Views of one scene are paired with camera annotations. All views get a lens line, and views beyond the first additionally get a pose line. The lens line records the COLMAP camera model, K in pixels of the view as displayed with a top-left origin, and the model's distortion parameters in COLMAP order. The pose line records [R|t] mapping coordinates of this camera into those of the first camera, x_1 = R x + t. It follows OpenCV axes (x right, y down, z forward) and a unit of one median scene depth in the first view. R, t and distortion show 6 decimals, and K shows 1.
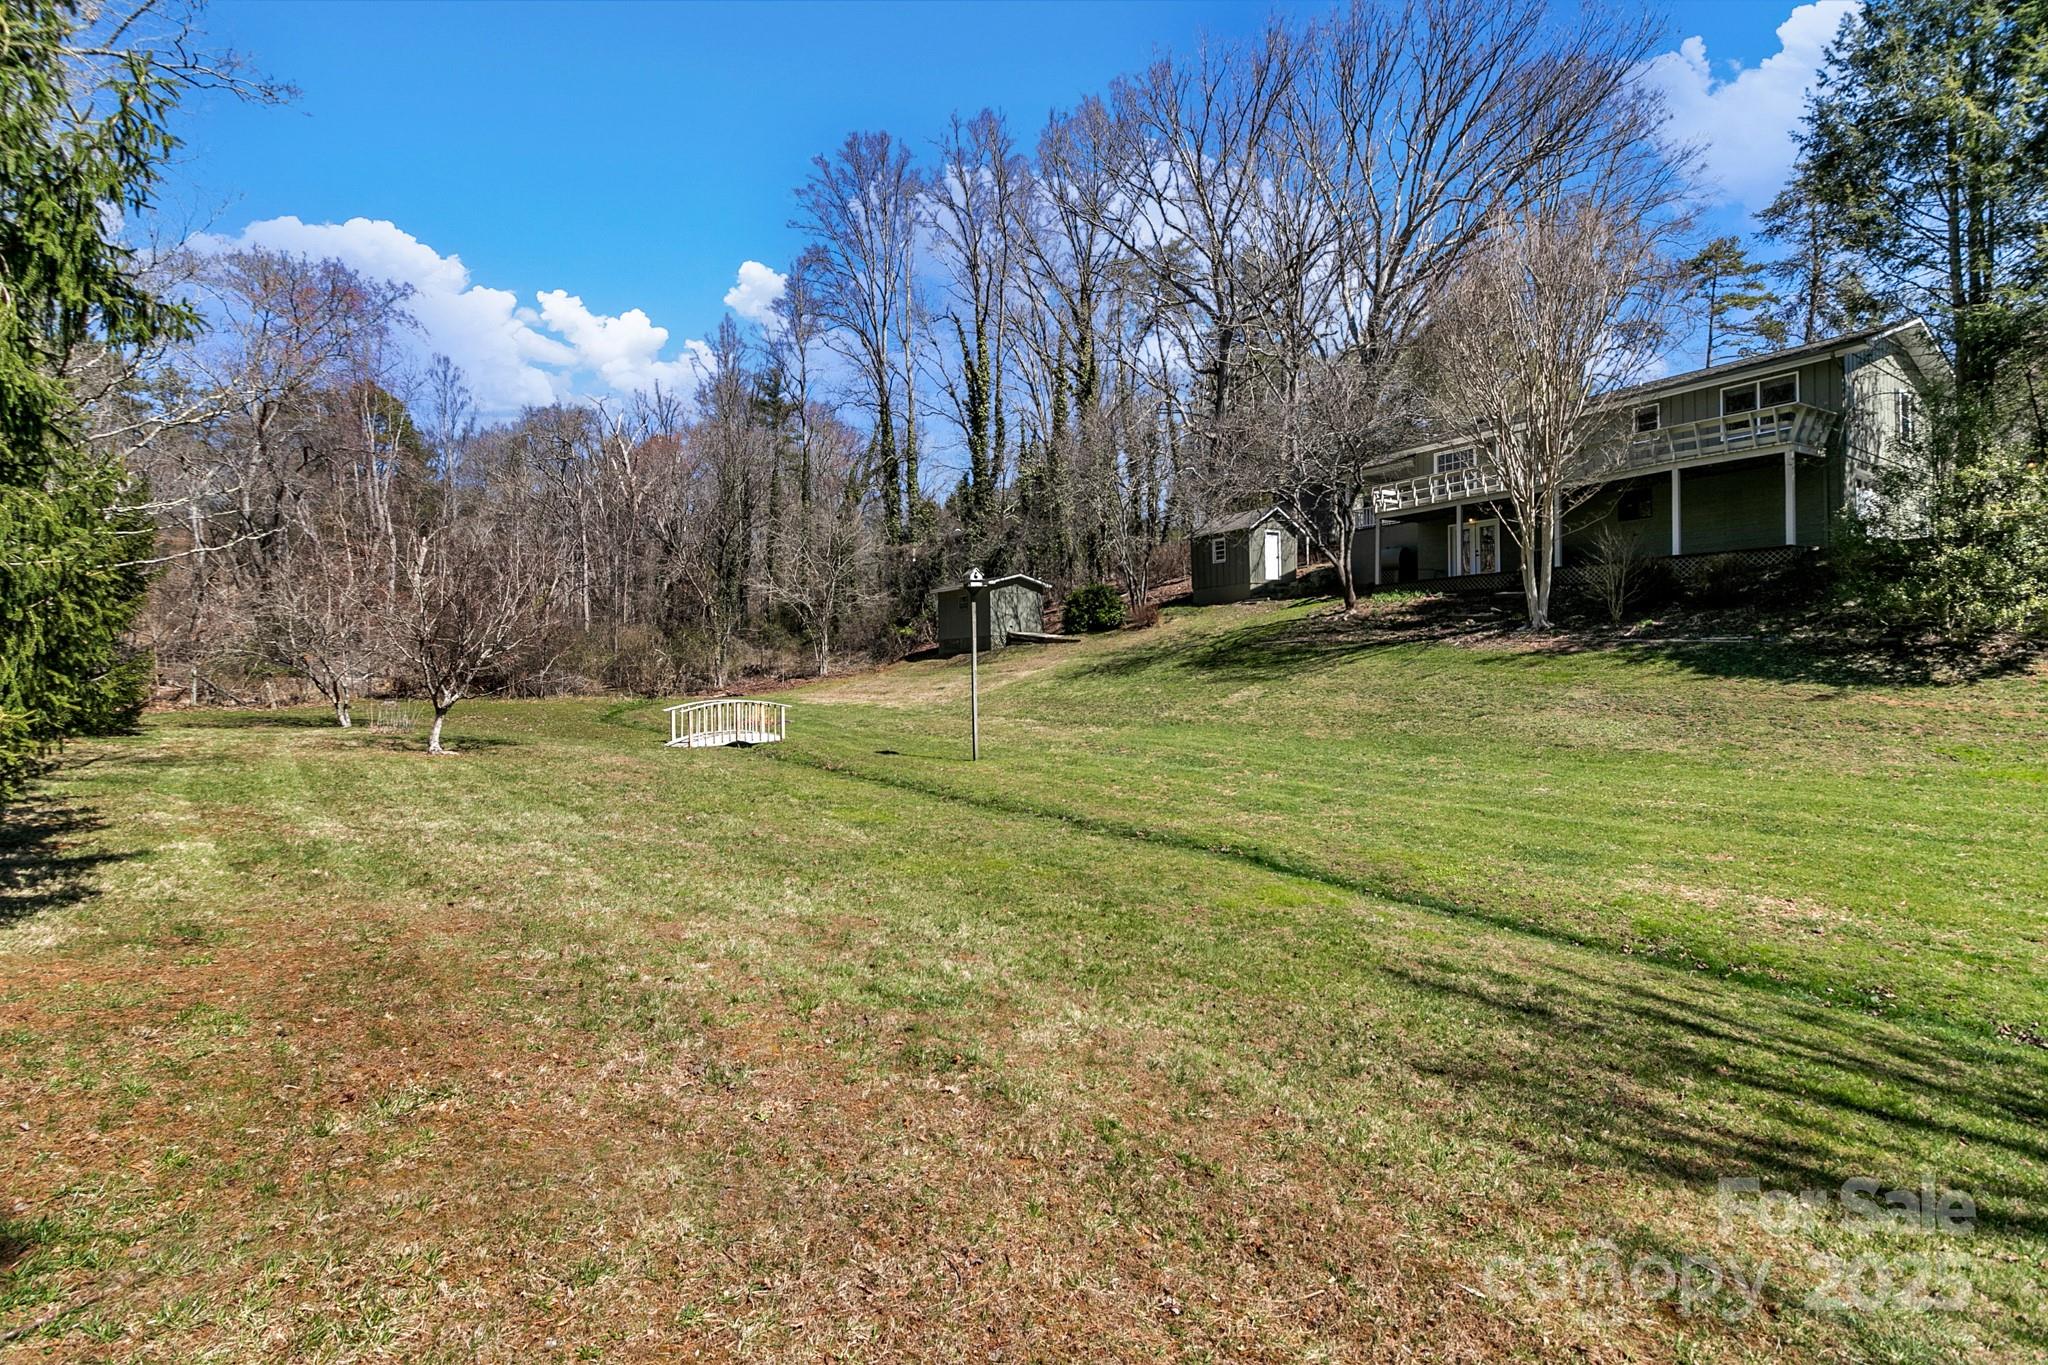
lens RADIAL K [[934.8, 0, 1010.5], [0, 934.8, 683.9], [0, 0, 1]] dist [-0.005763, -0.000514]
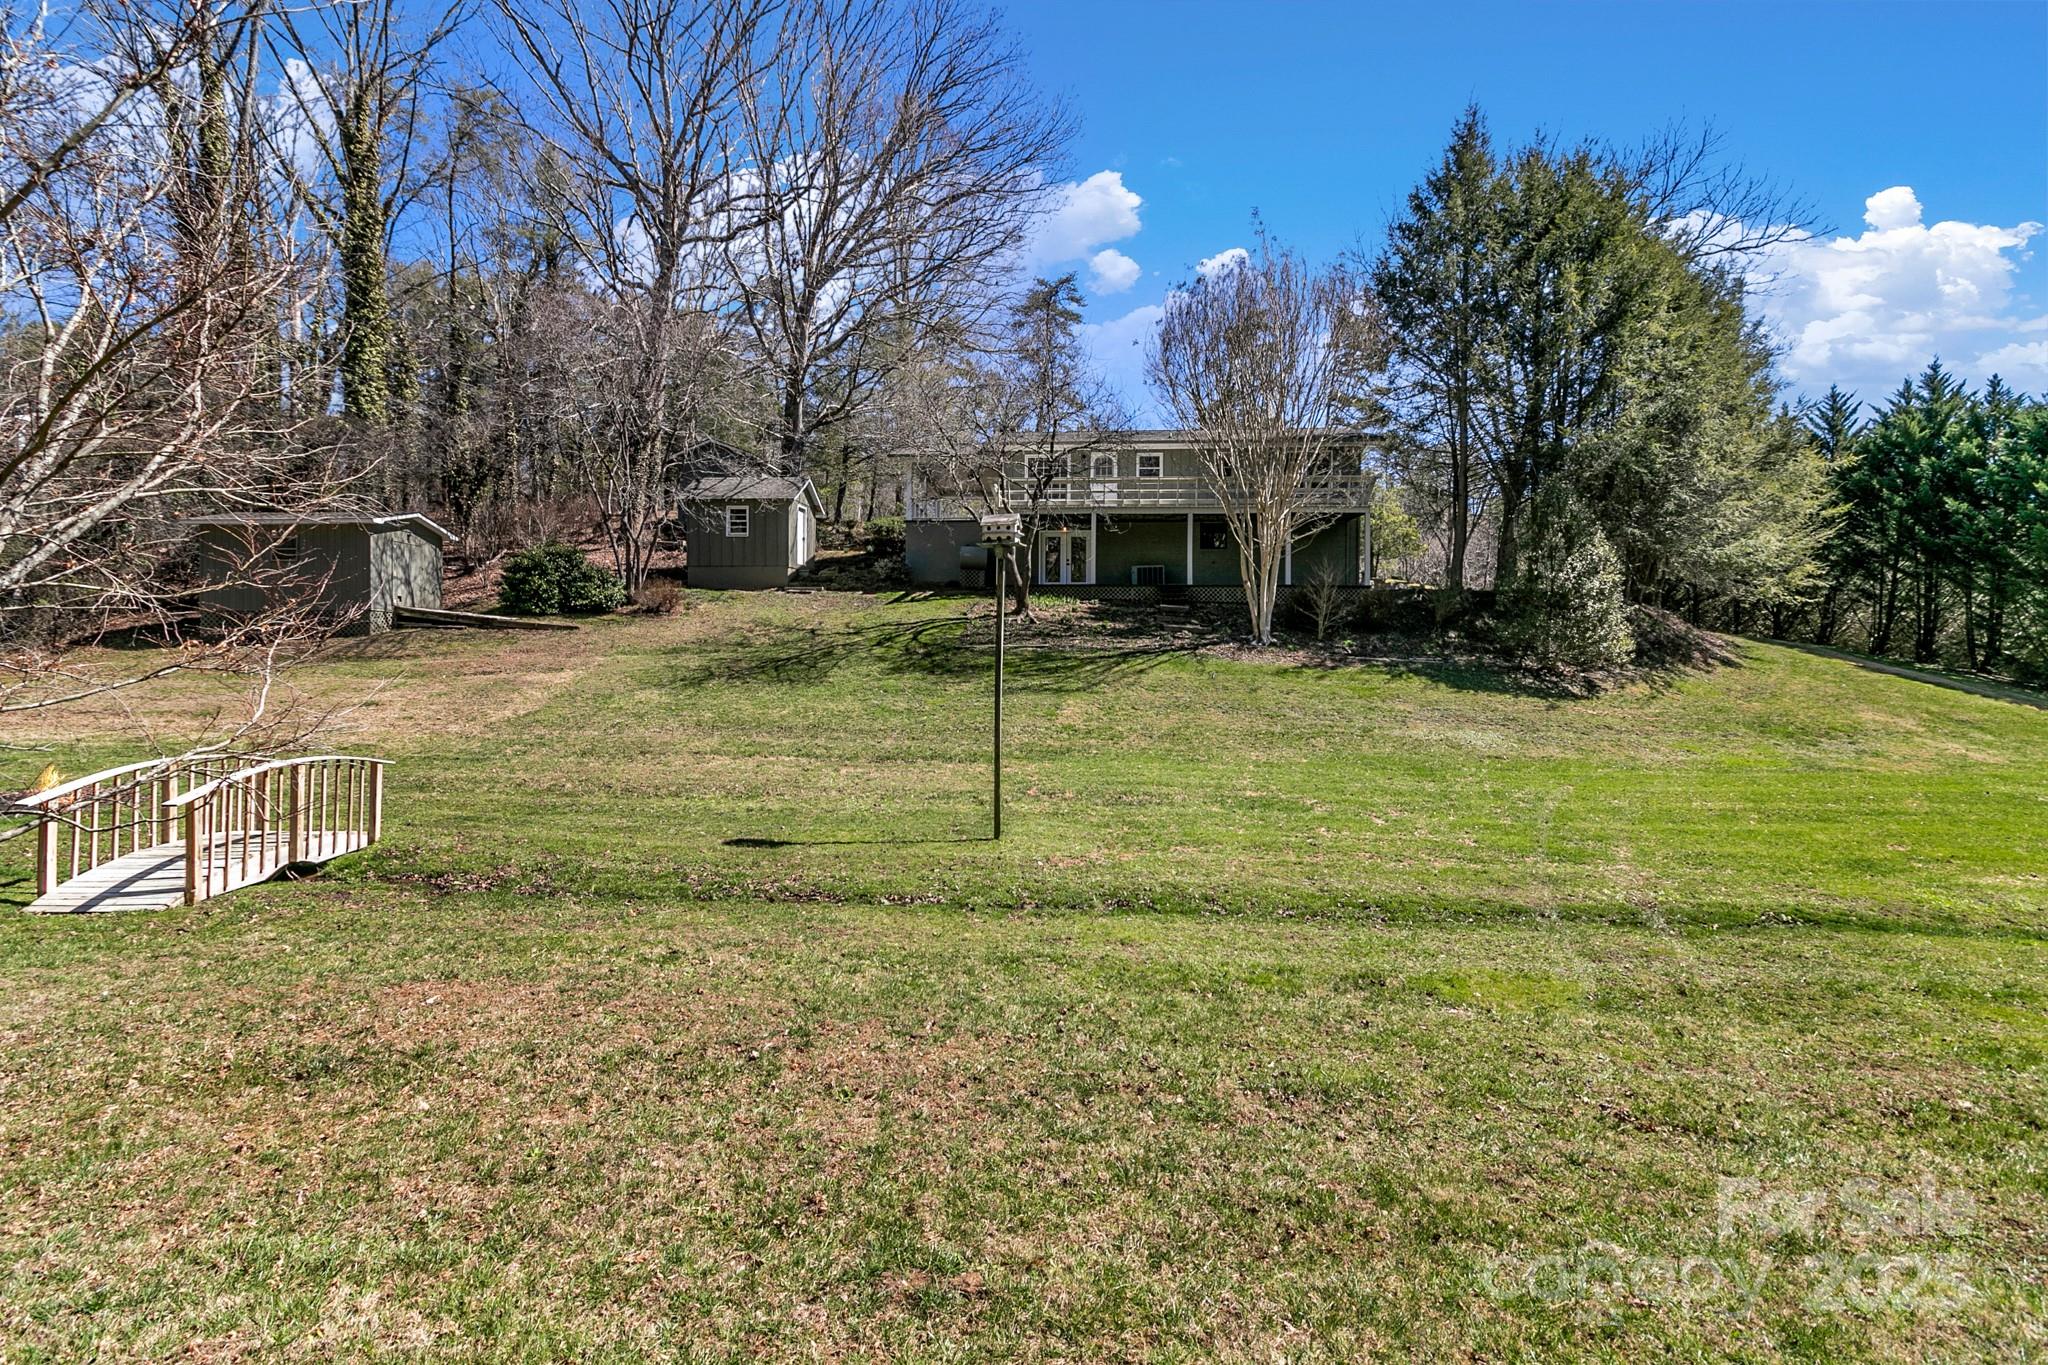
lens RADIAL K [[934.8, 0, 1028.8], [0, 934.8, 676.0], [0, 0, 1]] dist [-0.005763, -0.000514]
pose [[0.592461, 0.006464, 0.805573, -0.247812], [-0.001434, 0.999975, -0.006969, -0.007062], [-0.805598, 0.002974, 0.592455, 0.318968]]
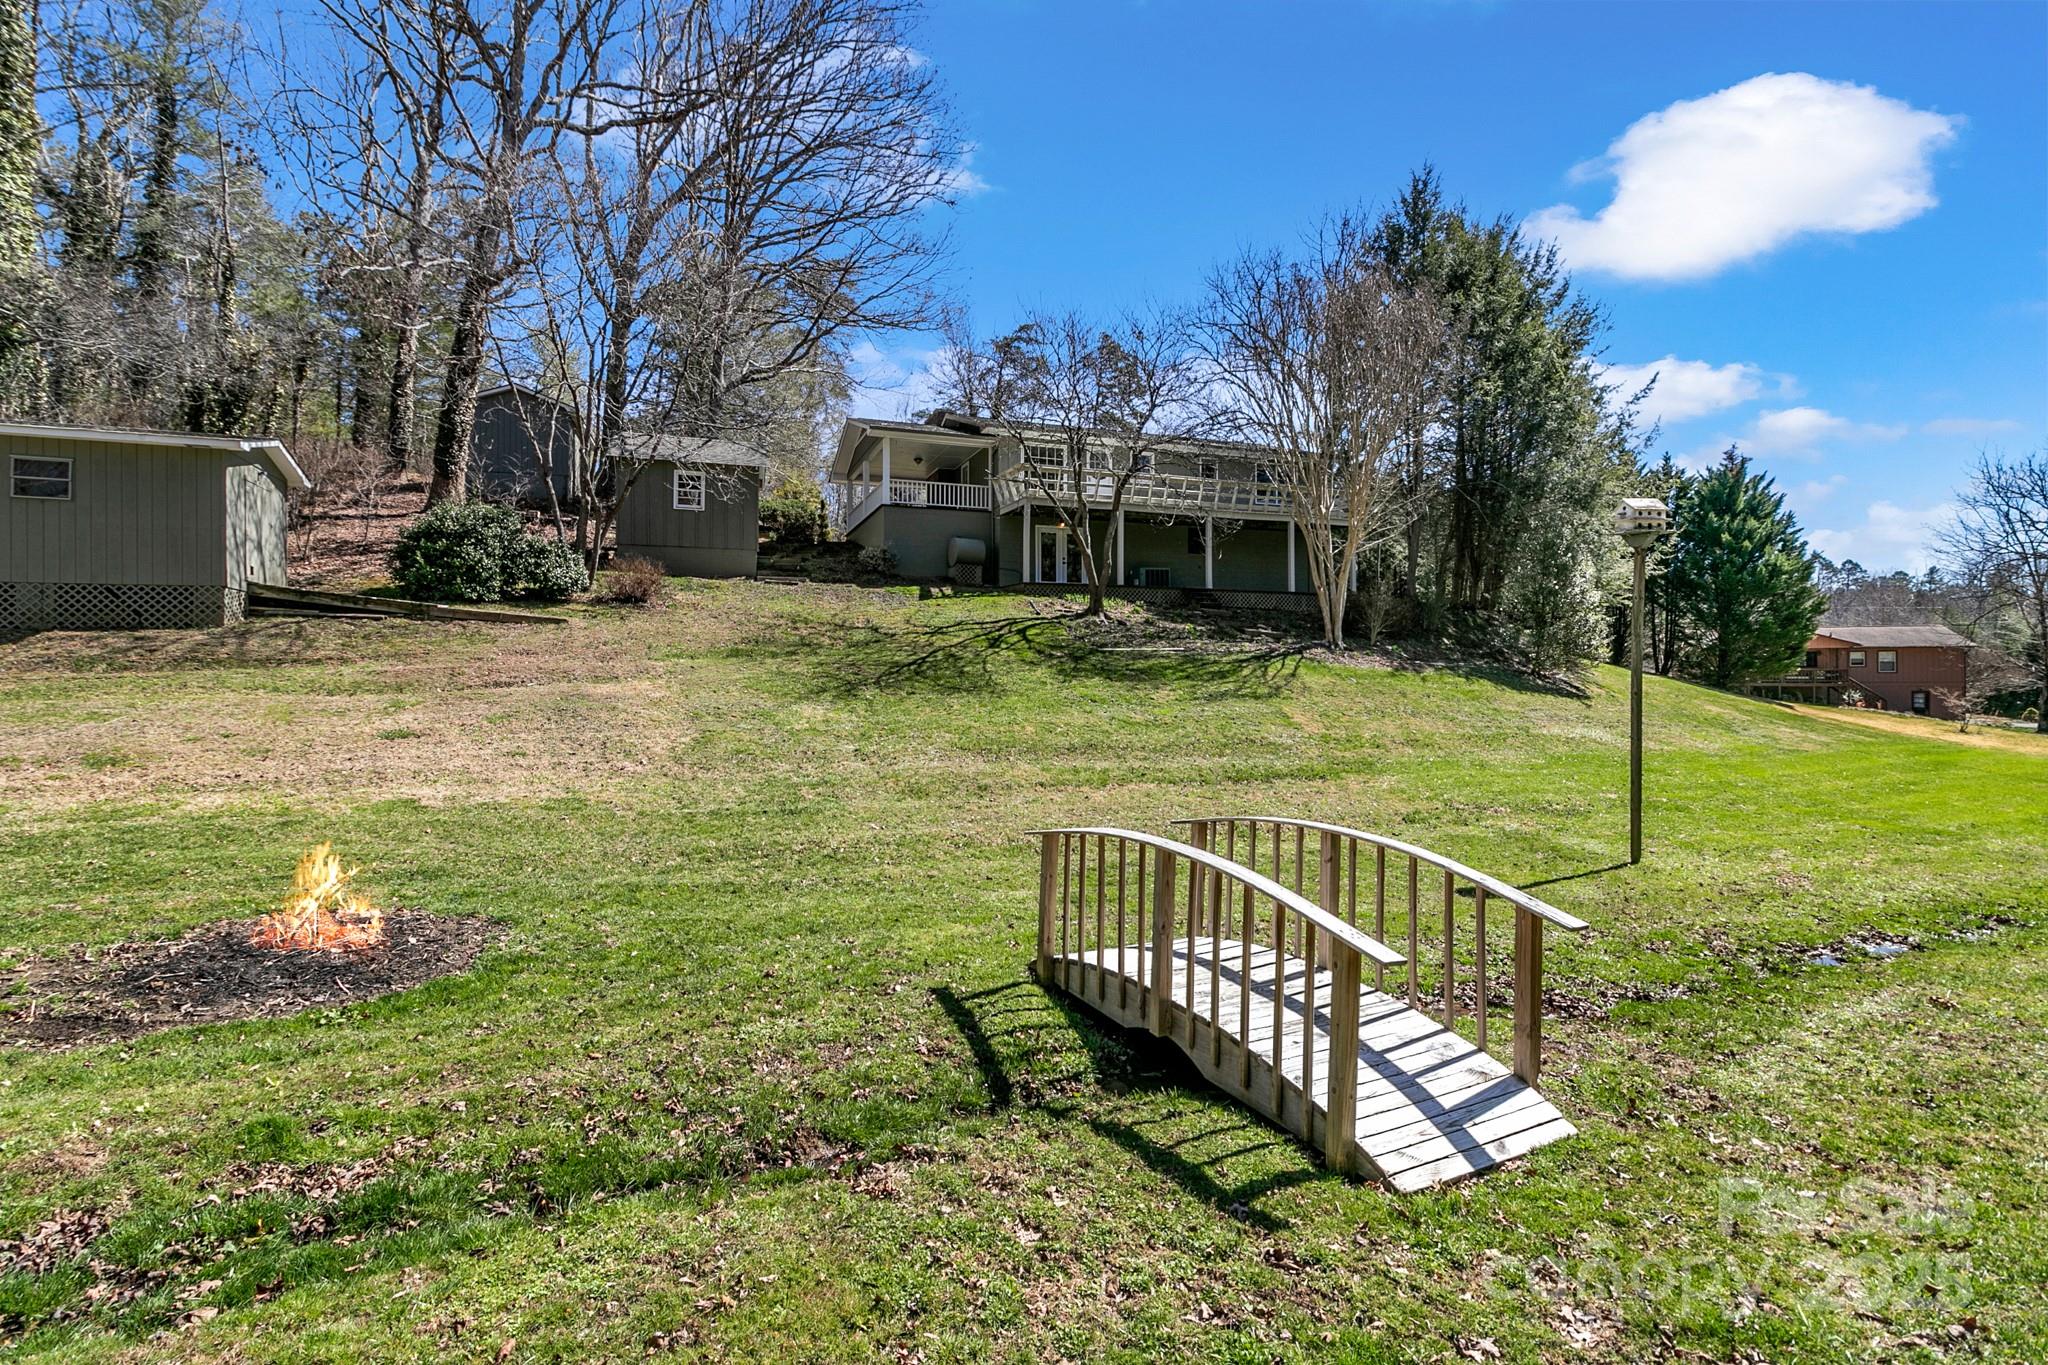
lens RADIAL K [[934.8, 0, 1032.8], [0, 934.8, 683.2], [0, 0, 1]] dist [-0.005763, -0.000514]
pose [[0.218927, 0.004212, 0.975732, -0.315067], [0.011416, 0.999911, -0.006878, -0.006833], [-0.975675, 0.012644, 0.218859, 0.602211]]
